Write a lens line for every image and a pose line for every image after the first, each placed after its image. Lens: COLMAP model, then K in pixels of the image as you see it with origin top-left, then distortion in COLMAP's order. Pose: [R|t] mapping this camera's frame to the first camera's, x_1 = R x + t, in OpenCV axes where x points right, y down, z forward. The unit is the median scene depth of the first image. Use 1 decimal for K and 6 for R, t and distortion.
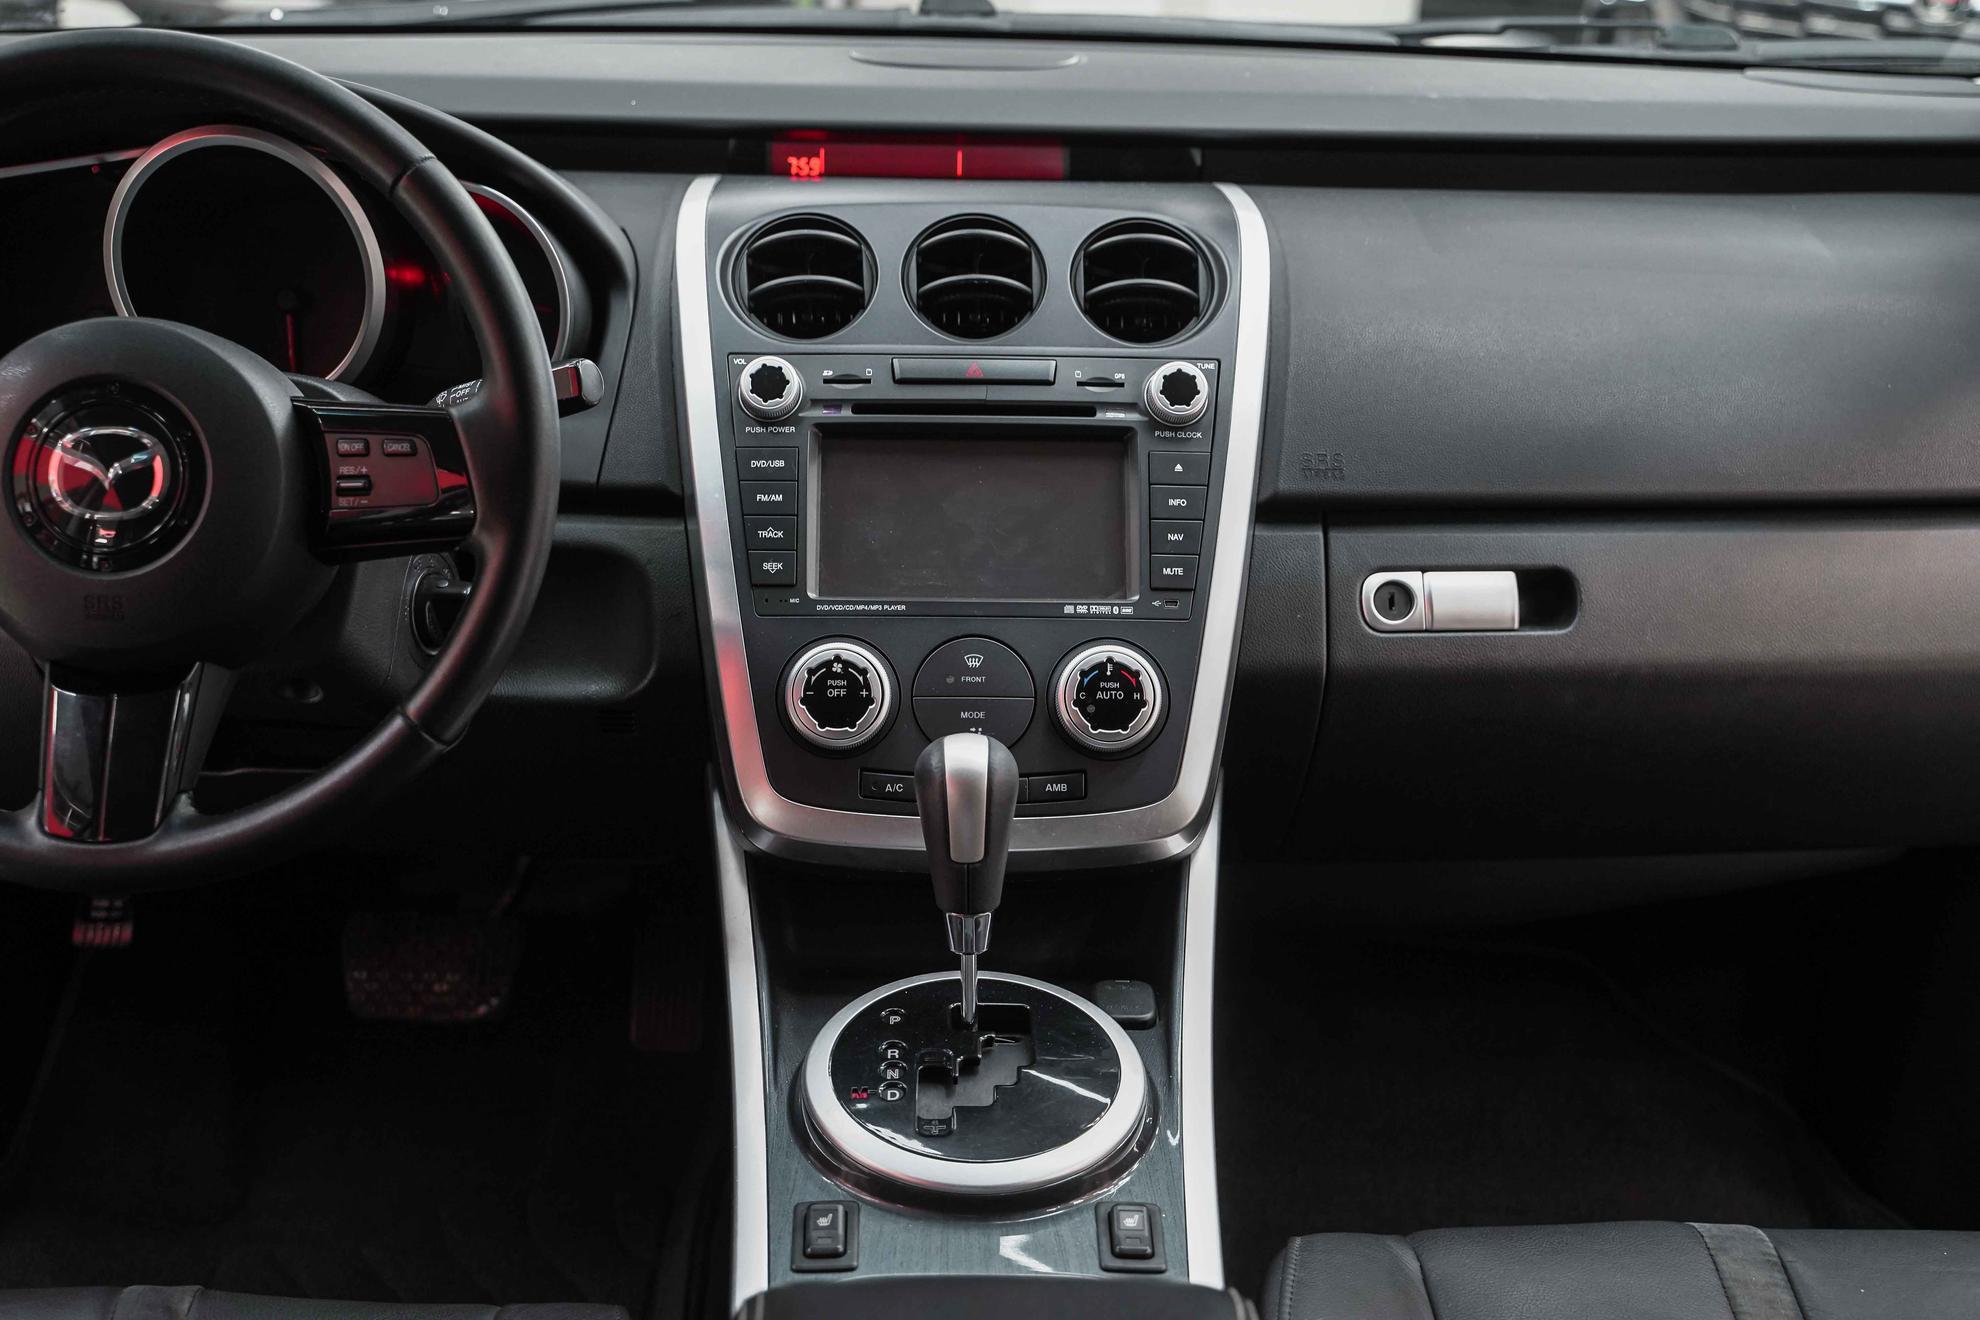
lens RADIAL K [[2537.3, 0, 975.5], [0, 2537.3, 657.5], [0, 0, 1]] dist [0.009572, 0.000000]
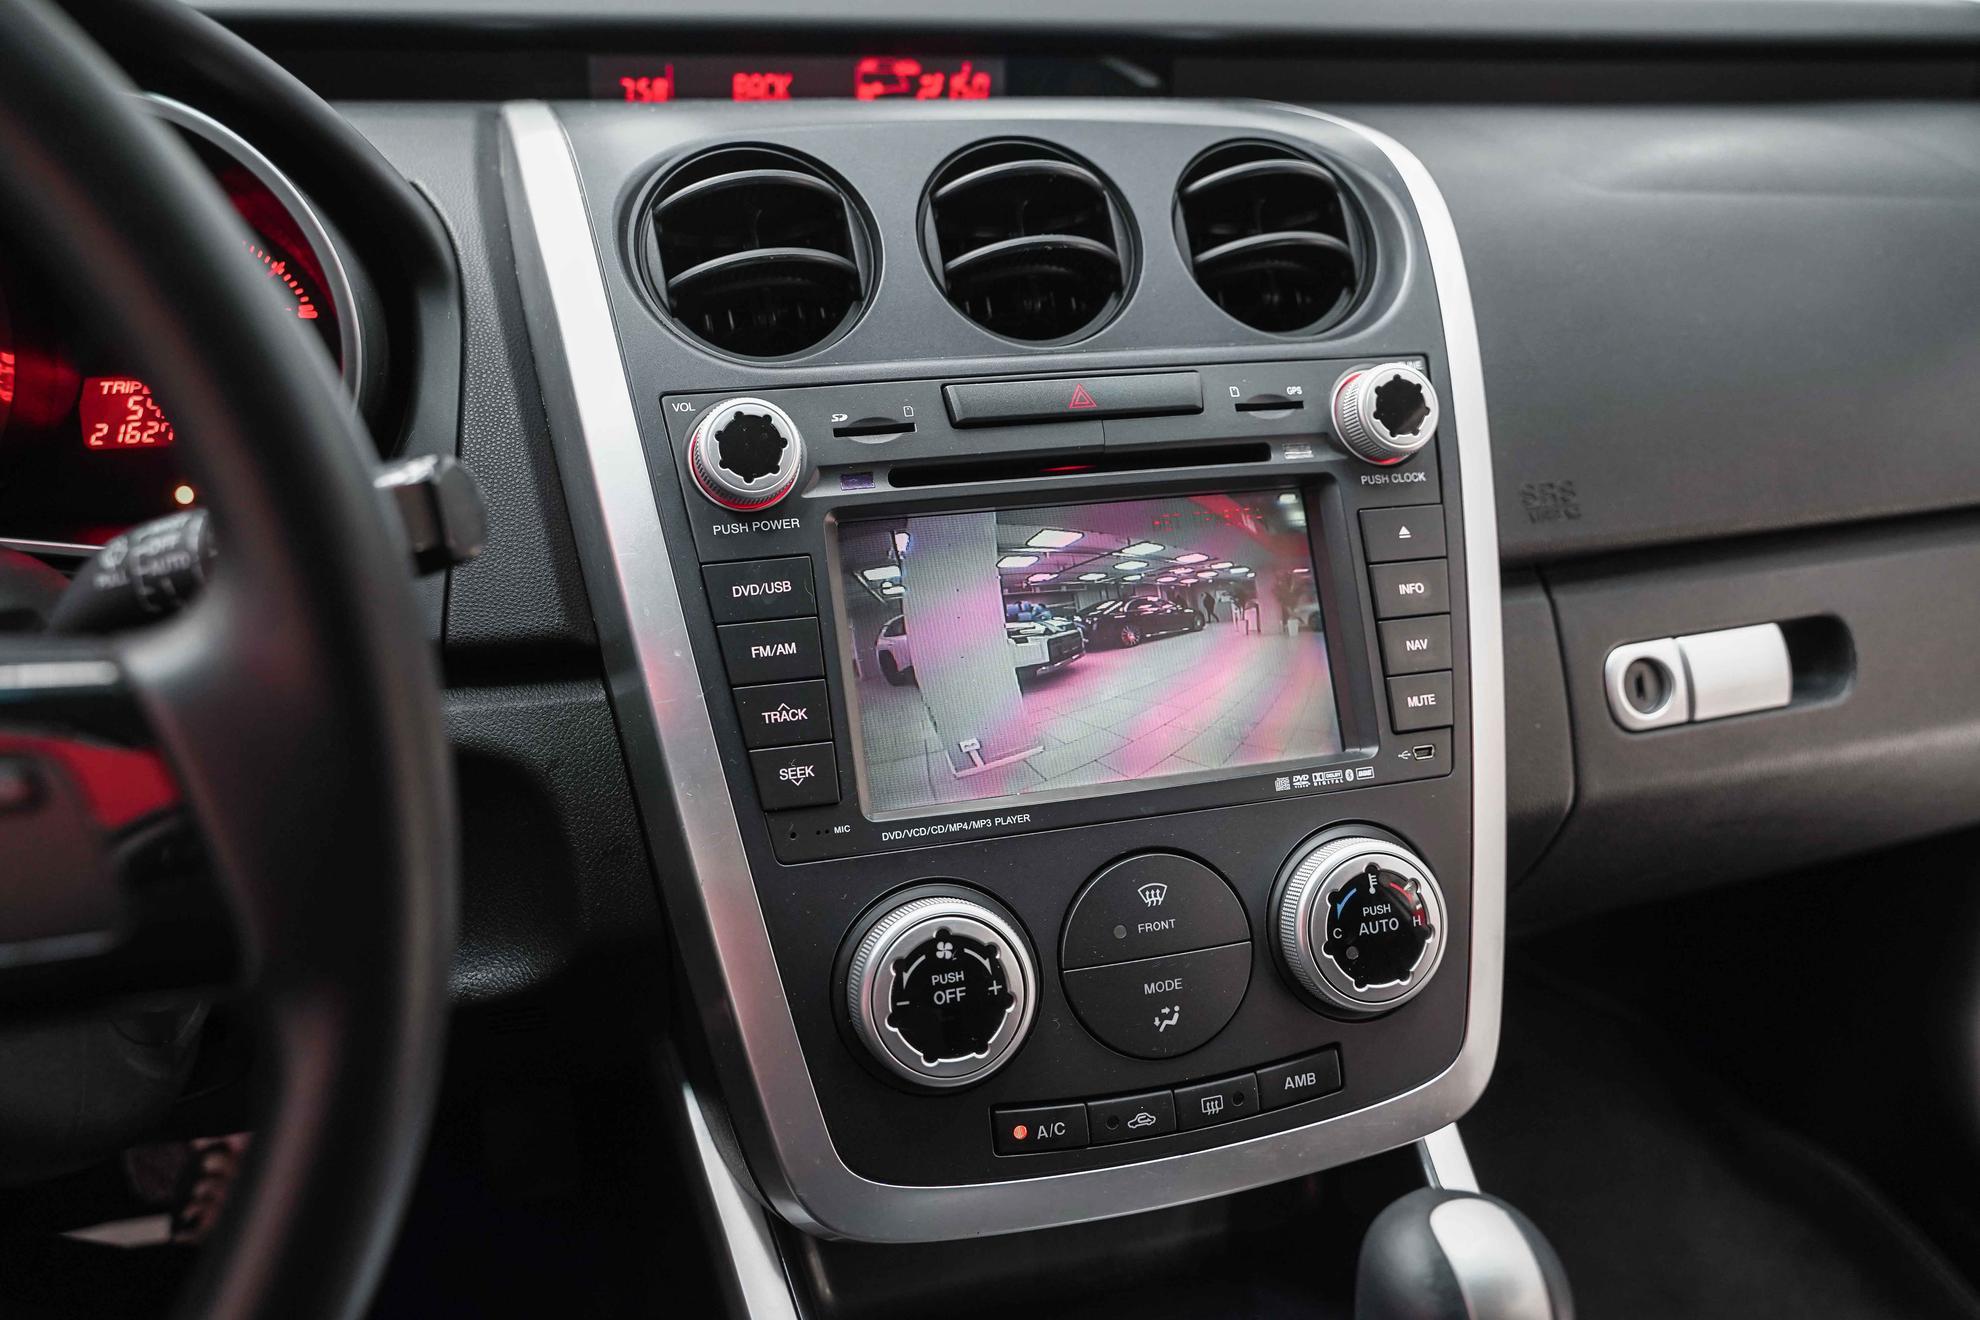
lens RADIAL K [[1648.4, 0, 1001.6], [0, 1648.4, 671.6], [0, 0, 1]] dist [-0.006270, 0.000664]
pose [[0.965220, -0.104702, 0.239559, -0.119558], [0.077202, 0.989590, 0.121455, -0.098065], [-0.249781, -0.098736, 0.963255, 0.623655]]
